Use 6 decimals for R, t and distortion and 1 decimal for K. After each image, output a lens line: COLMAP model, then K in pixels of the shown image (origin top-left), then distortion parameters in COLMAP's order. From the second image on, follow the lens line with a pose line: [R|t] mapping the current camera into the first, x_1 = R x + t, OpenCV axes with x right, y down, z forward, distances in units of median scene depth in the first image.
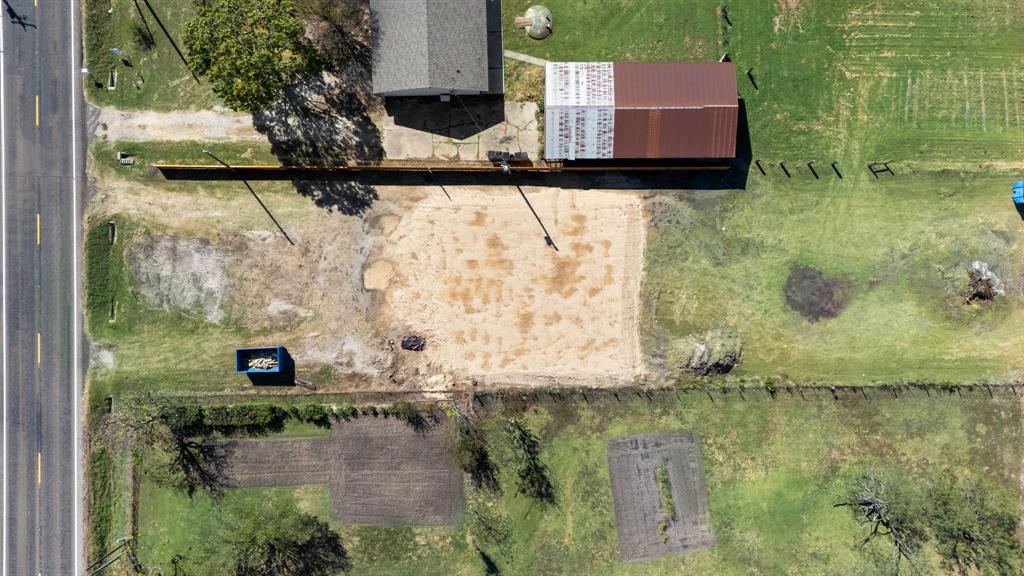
lens RADIAL K [[752.1, 0, 512.0], [0, 752.1, 288.0], [0, 0, 1]] dist [0.079837, -0.079767]
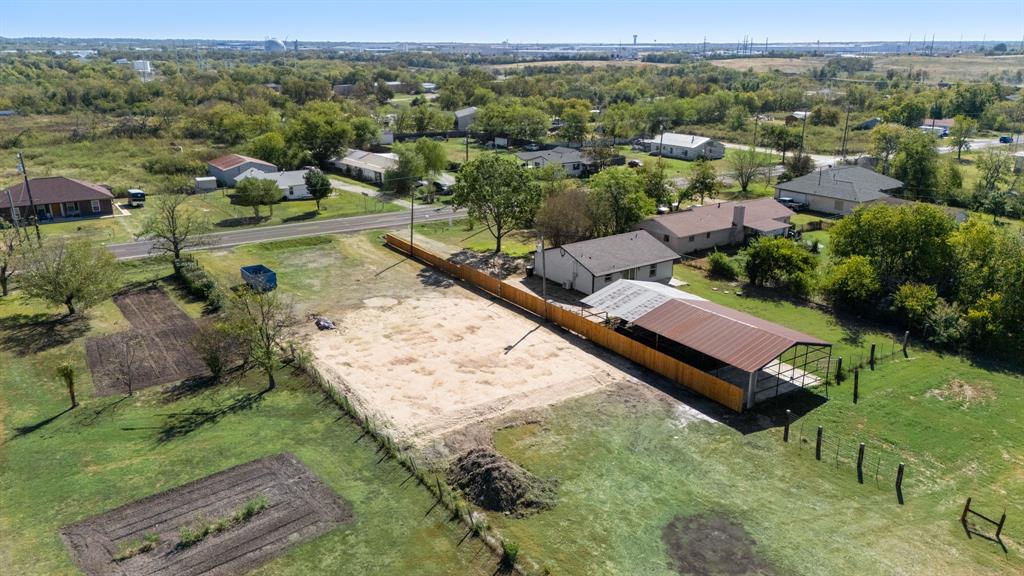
lens RADIAL K [[752.1, 0, 512.0], [0, 752.1, 288.0], [0, 0, 1]] dist [0.079837, -0.079767]
pose [[0.558087, 0.243160, -0.793355, 0.680967], [-0.829742, 0.172947, -0.530676, 0.354095], [0.008170, 0.954444, 0.298279, 0.695310]]
